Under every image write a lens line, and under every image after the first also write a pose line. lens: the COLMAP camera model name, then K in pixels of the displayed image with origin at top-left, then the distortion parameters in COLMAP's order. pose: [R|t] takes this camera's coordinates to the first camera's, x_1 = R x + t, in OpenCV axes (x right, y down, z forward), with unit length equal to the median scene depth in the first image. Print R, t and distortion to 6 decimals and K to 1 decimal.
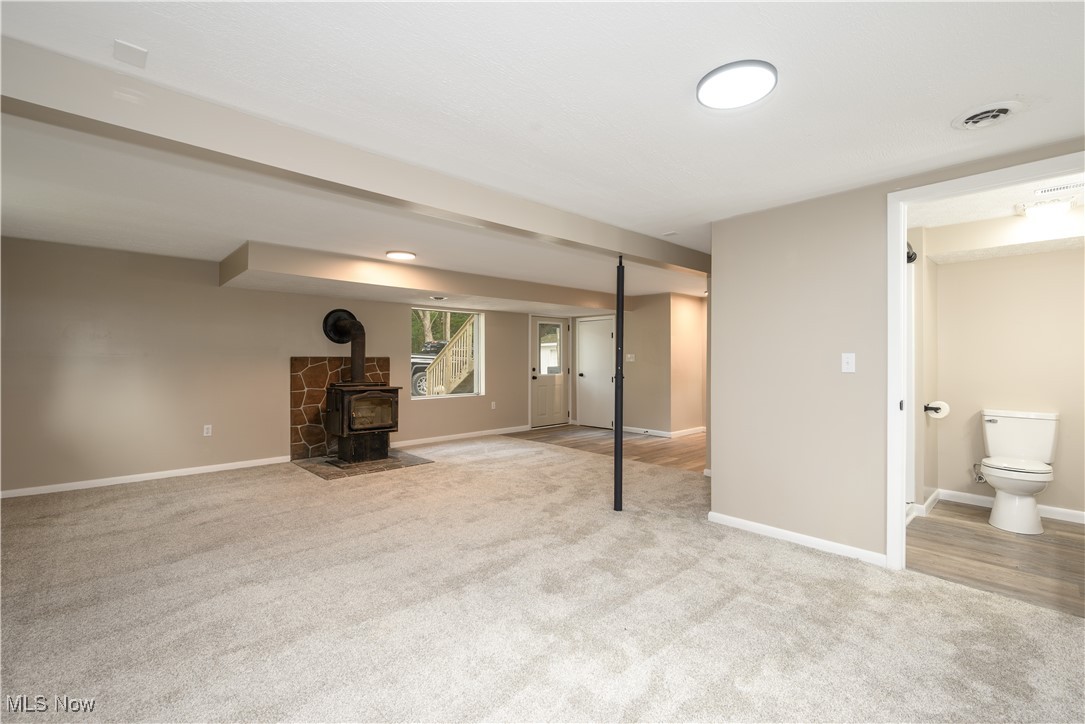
lens RADIAL K [[468.6, 0, 551.6], [0, 468.6, 359.0], [0, 0, 1]] dist [-0.001301, 0.000323]
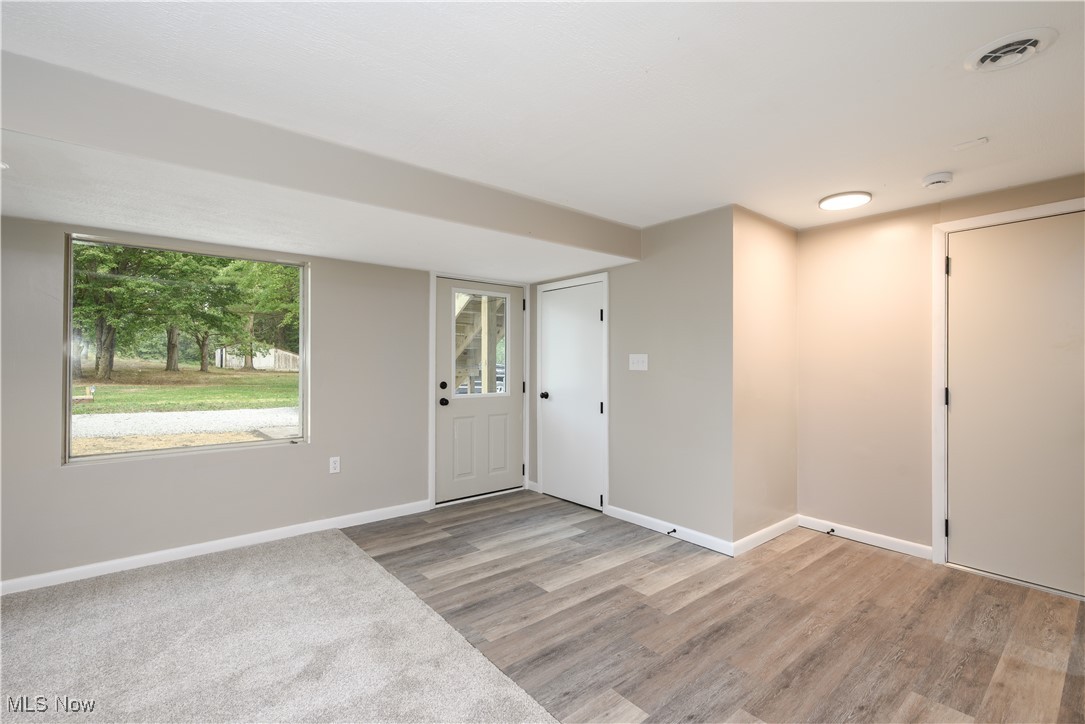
lens RADIAL K [[482.3, 0, 542.5], [0, 482.3, 362.0], [0, 0, 1]] dist [-0.000583, 0.000029]
pose [[0.997304, 0.003553, -0.073299, 0.146748], [-0.003842, 0.999985, -0.003804, -0.000755], [0.073284, 0.004076, 0.997303, 0.702072]]
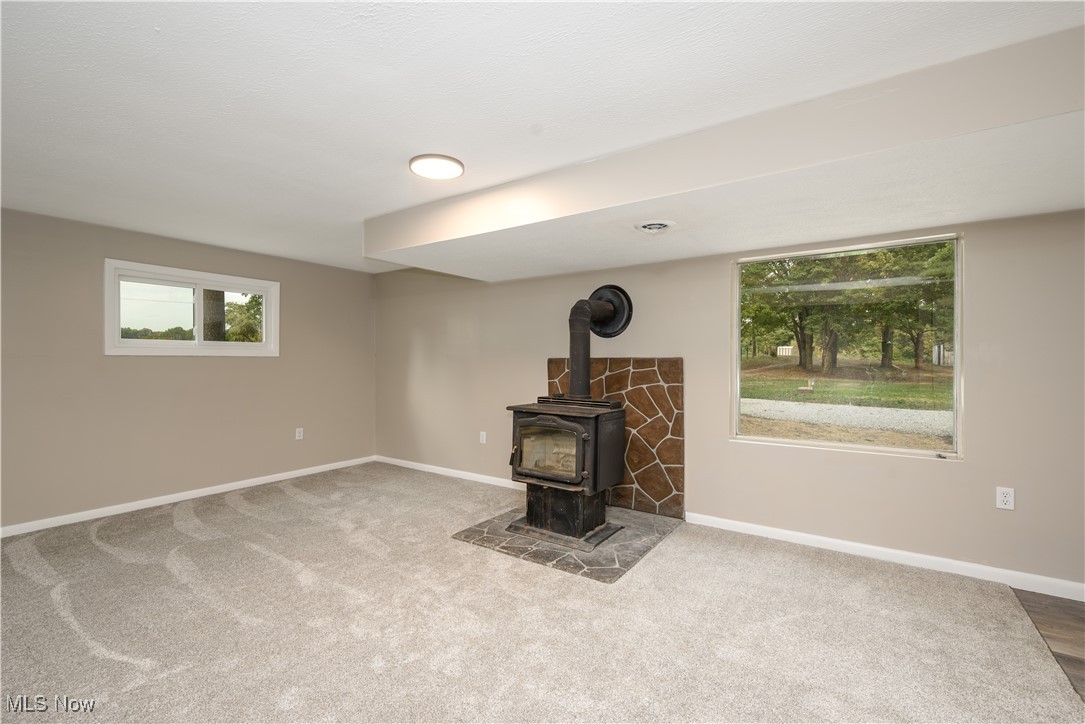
lens RADIAL K [[468.6, 0, 551.6], [0, 468.6, 359.0], [0, 0, 1]] dist [-0.001301, 0.000323]
pose [[0.208767, -0.003253, -0.977960, 0.179853], [0.001891, 0.999994, -0.002923, -0.001260], [0.977963, -0.001239, 0.208772, 0.787321]]
